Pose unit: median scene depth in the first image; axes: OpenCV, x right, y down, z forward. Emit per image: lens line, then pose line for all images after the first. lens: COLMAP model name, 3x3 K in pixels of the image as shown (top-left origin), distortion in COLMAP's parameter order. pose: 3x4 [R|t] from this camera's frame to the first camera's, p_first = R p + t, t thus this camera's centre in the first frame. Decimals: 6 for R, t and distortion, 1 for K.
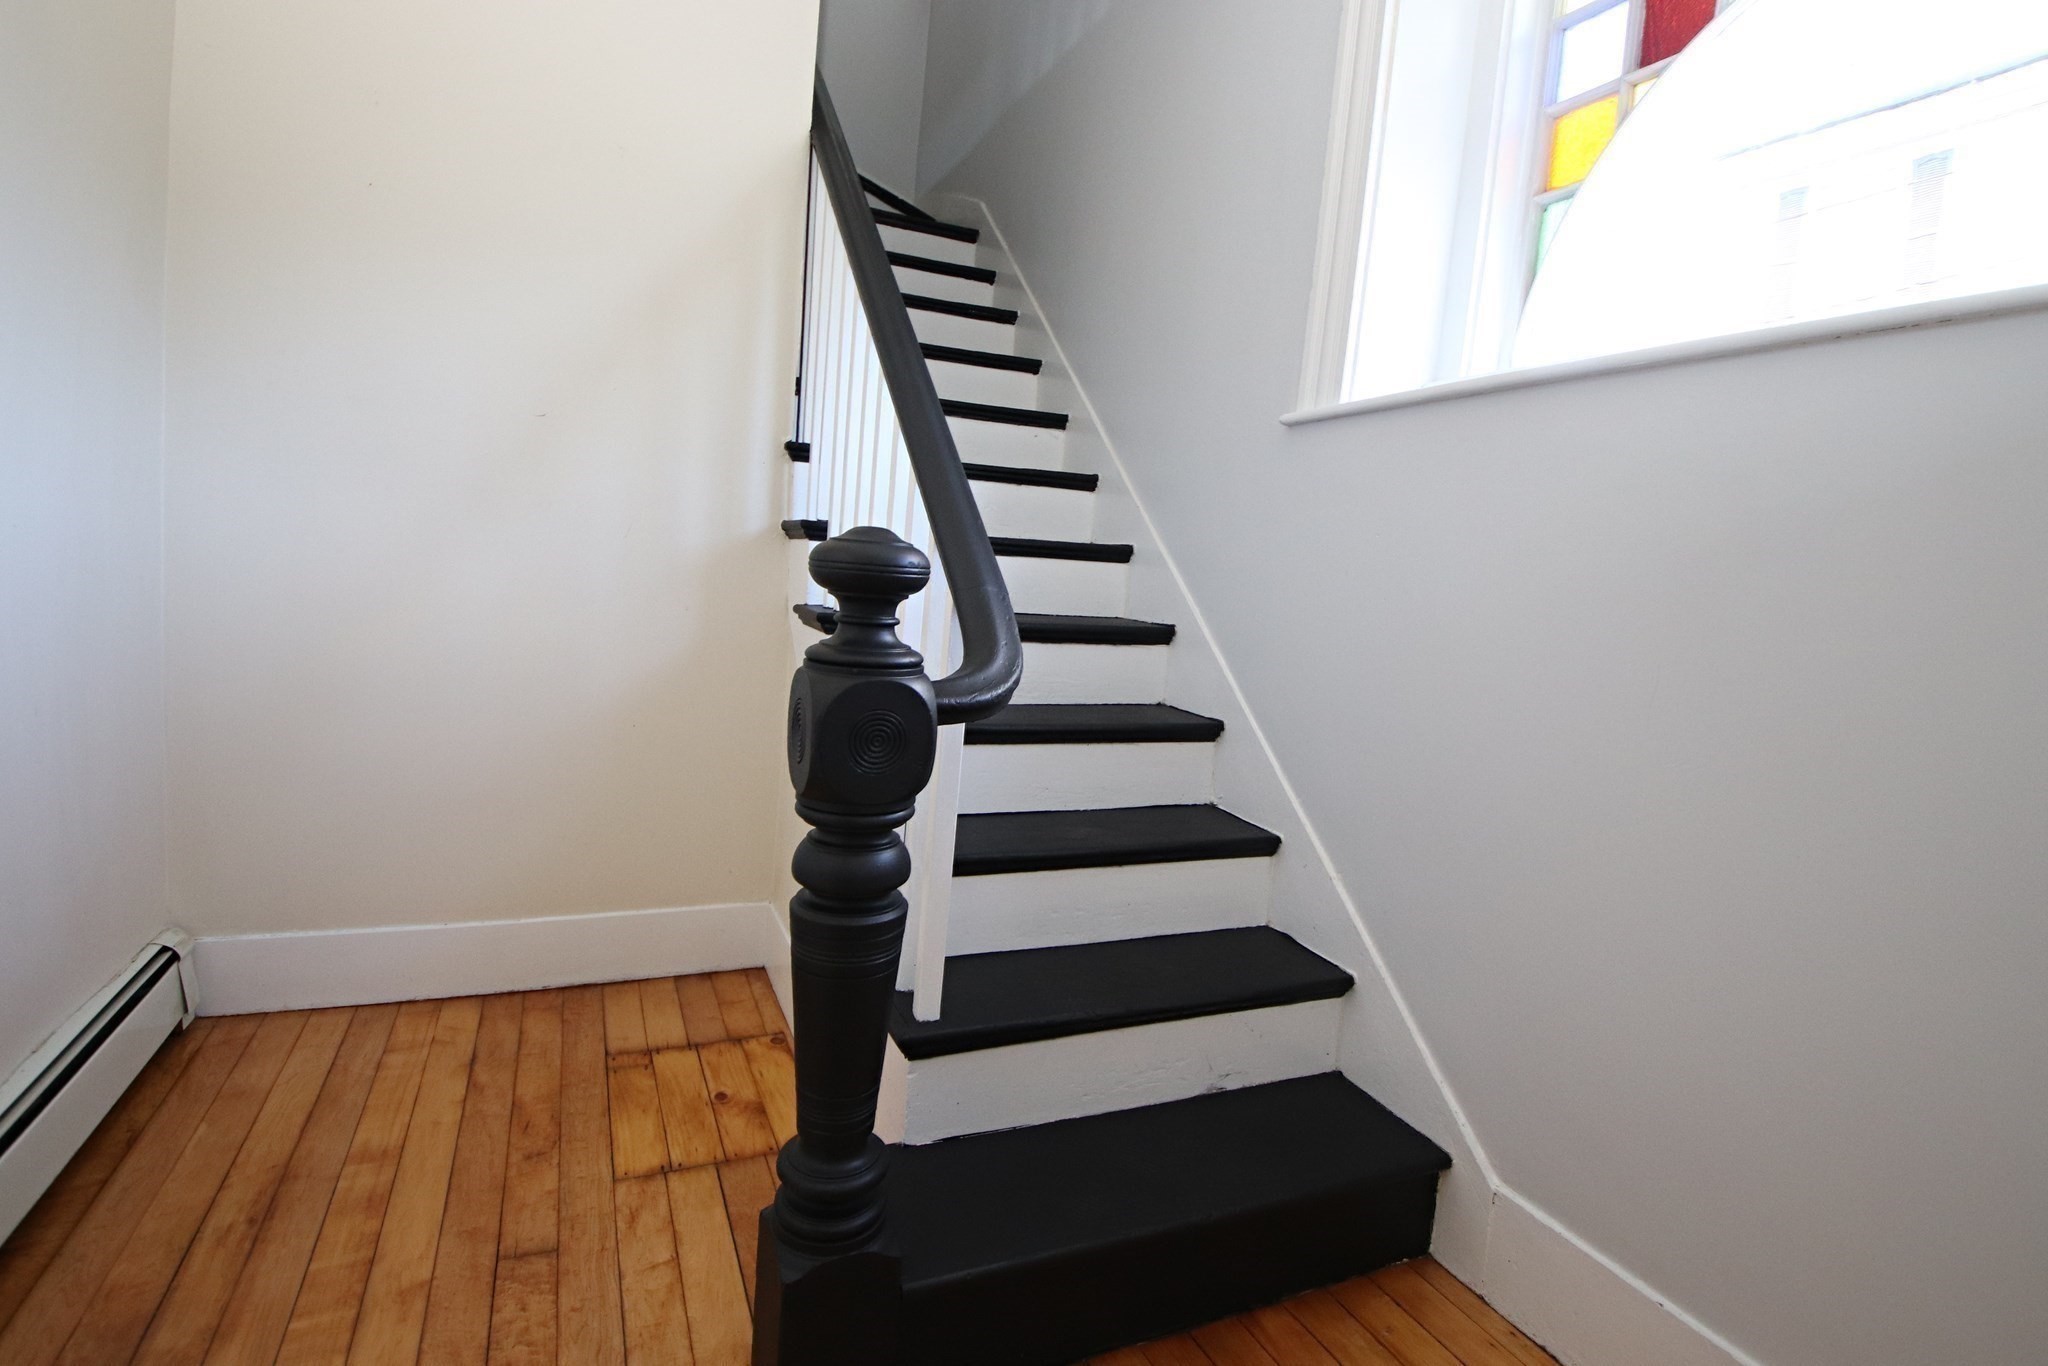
lens RADIAL K [[972.3, 0, 1010.6], [0, 972.3, 662.6], [0, 0, 1]] dist [0.013974, -0.025846]
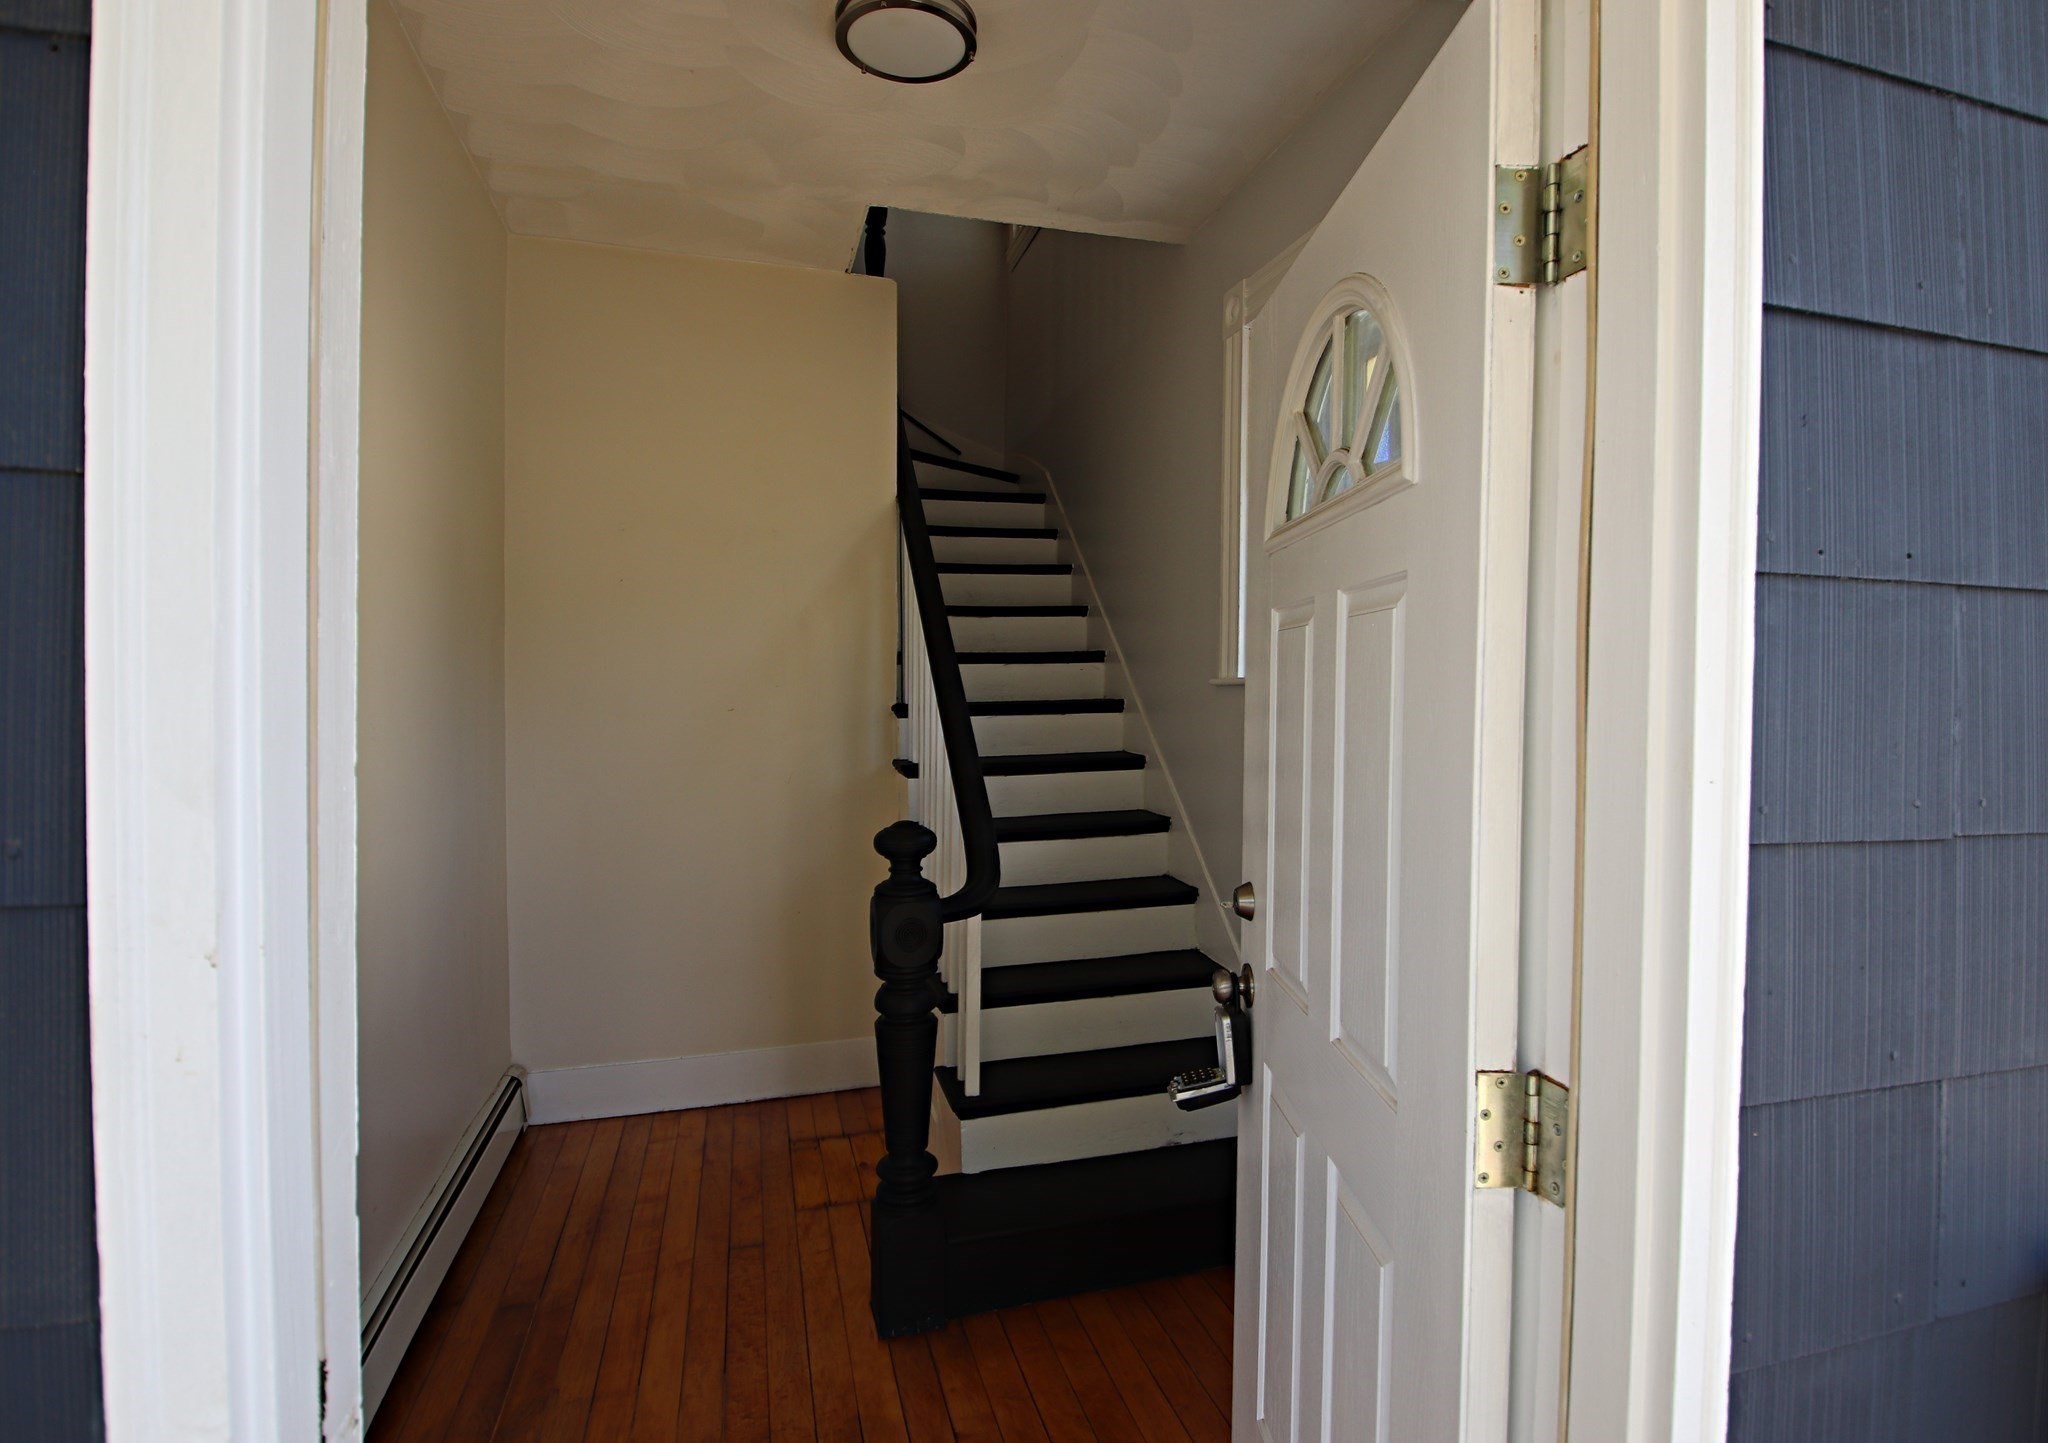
lens RADIAL K [[982.3, 0, 1054.4], [0, 982.3, 718.7], [0, 0, 1]] dist [0.000799, 0.000077]
pose [[0.989966, -0.077886, -0.117900, 0.258930], [0.068149, 0.994092, -0.084480, -0.102344], [0.123783, 0.075597, 0.989425, -0.587601]]
